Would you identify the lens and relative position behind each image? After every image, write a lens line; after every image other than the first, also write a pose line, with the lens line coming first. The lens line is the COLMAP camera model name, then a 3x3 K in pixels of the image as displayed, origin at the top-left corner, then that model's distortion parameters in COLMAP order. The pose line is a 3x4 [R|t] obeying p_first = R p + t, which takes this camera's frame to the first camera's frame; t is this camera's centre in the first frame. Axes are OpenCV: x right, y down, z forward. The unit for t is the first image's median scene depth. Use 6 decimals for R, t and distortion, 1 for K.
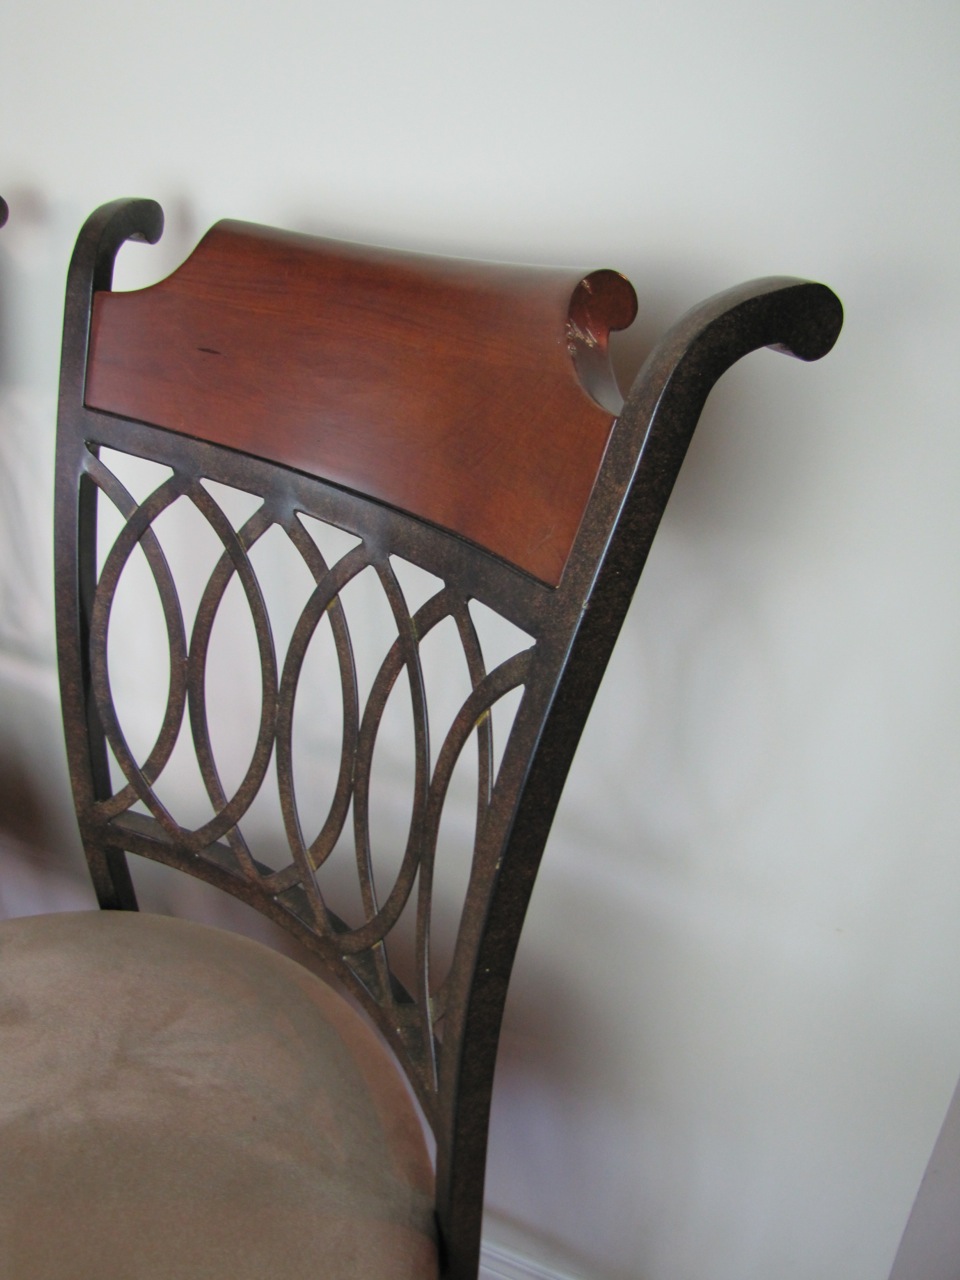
lens RADIAL K [[1051.6, 0, 480.0], [0, 1051.6, 640.0], [0, 0, 1]] dist [-0.192042, 0.165806]
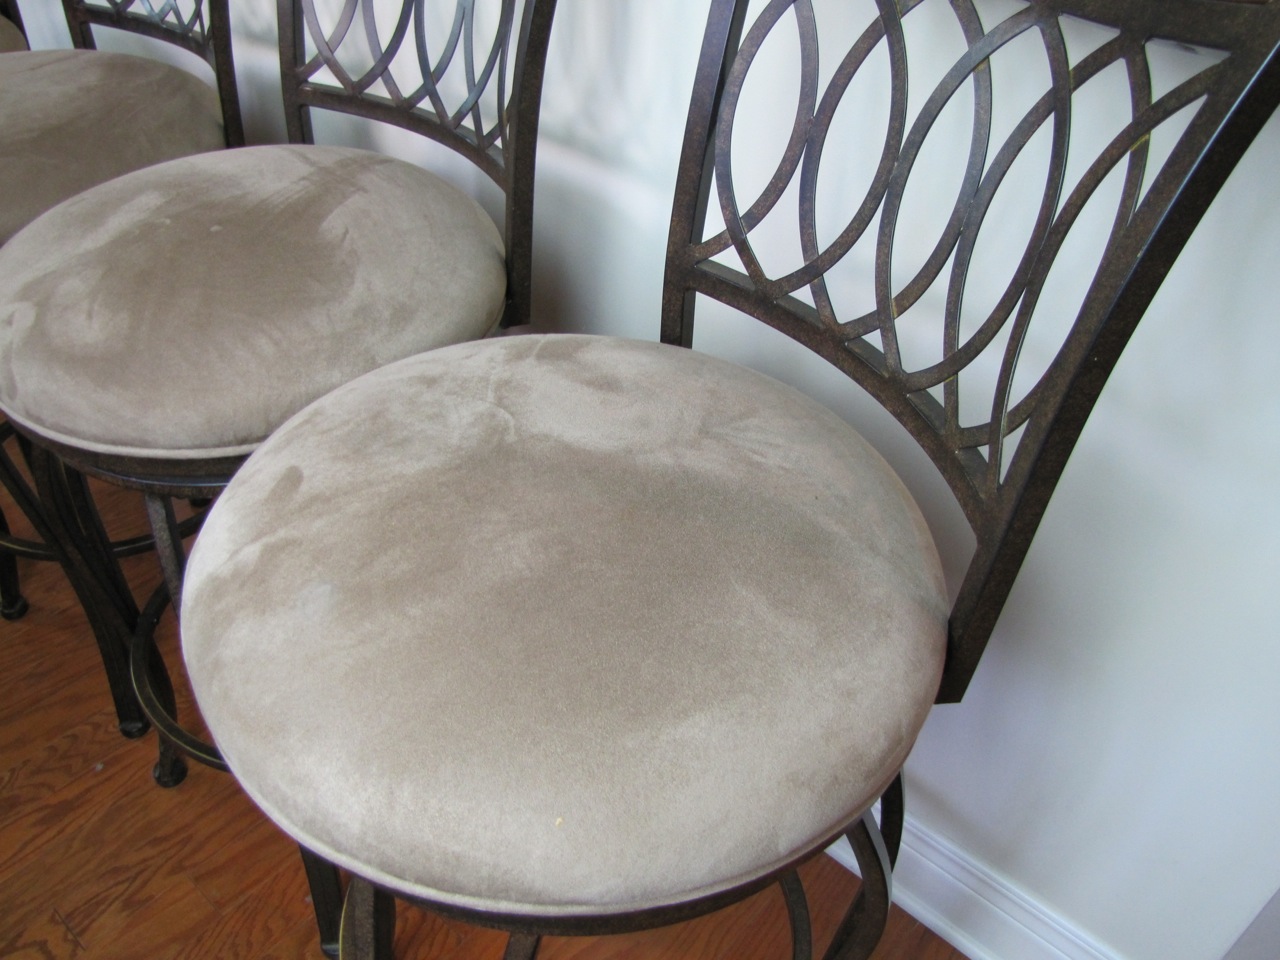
lens RADIAL K [[1051.6, 0, 641.3], [0, 1051.6, 474.3], [0, 0, 1]] dist [-0.192042, 0.165806]
pose [[0.952226, 0.224234, -0.207327, -0.163716], [-0.191900, 0.967449, 0.164973, 0.275810], [0.237571, -0.117305, 0.964261, -0.171305]]
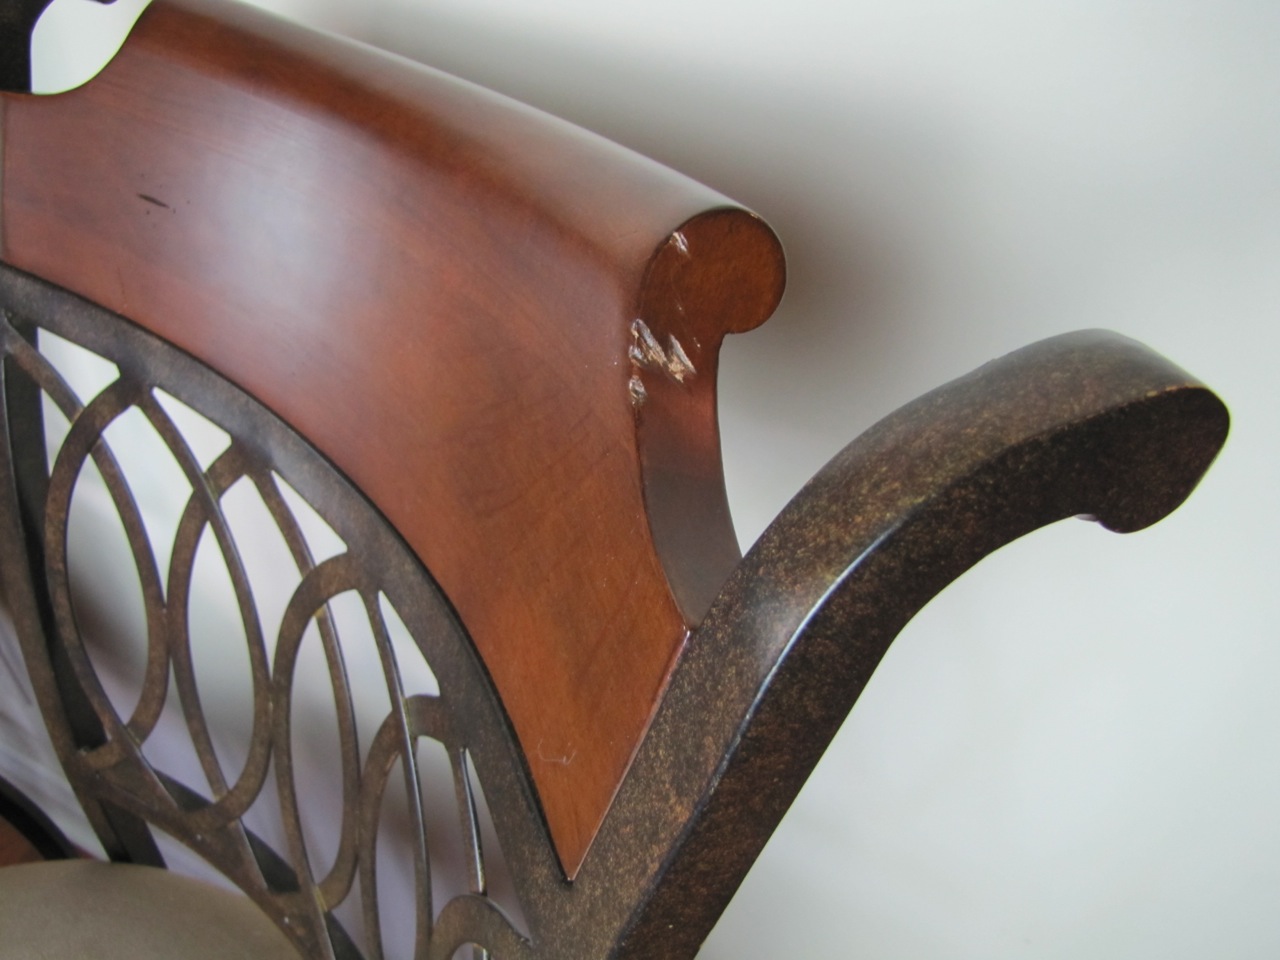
lens RADIAL K [[1051.6, 0, 641.3], [0, 1051.6, 474.3], [0, 0, 1]] dist [-0.192042, 0.165806]
pose [[0.997766, 0.058569, -0.032142, 0.079499], [-0.053127, 0.987285, 0.149823, -0.229543], [0.040508, -0.147780, 0.988190, 0.365021]]
